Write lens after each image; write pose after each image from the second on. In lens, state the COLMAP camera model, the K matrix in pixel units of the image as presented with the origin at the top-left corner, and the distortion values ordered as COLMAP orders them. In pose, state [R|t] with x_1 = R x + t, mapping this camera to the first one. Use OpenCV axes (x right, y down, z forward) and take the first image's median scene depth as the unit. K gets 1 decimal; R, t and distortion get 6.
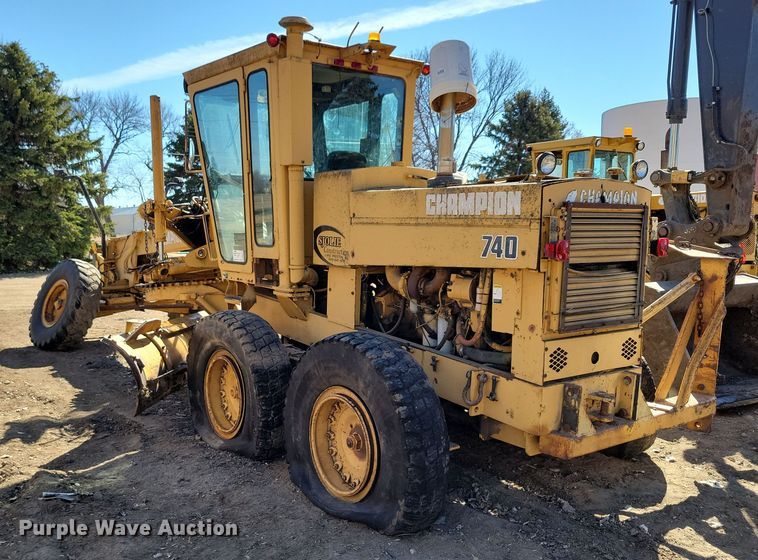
lens RADIAL K [[699.0, 0, 345.8], [0, 699.0, 280.5], [0, 0, 1]] dist [0.039174, 0.005598]
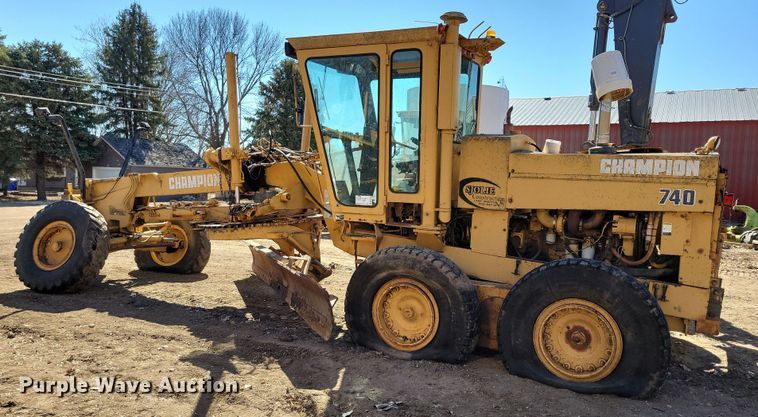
lens RADIAL K [[601.0, 0, 359.2], [0, 601.0, 219.0], [0, 0, 1]] dist [0.046855, -0.001963]
pose [[0.904982, -0.009719, 0.425338, -0.833939], [0.008013, 0.999951, 0.005801, -0.012978], [-0.425374, -0.001841, 0.905016, 0.104853]]
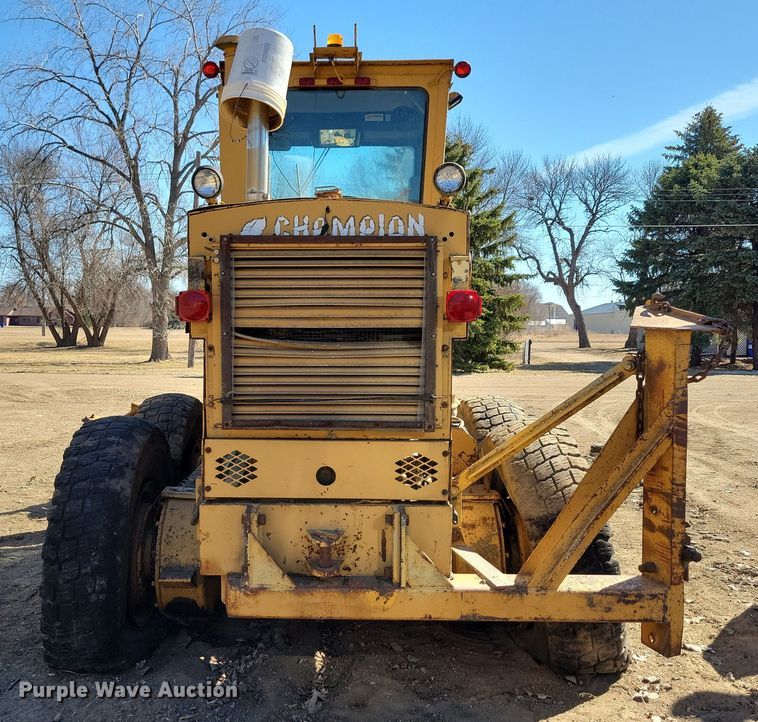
lens RADIAL K [[876.6, 0, 378.6], [0, 876.6, 381.3], [0, 0, 1]] dist [0.056619, 0.018348]
pose [[0.788168, 0.036622, -0.614369, 0.810249], [-0.045913, 0.998945, 0.000646, 0.018504], [0.613745, 0.027698, 0.789018, 0.356706]]
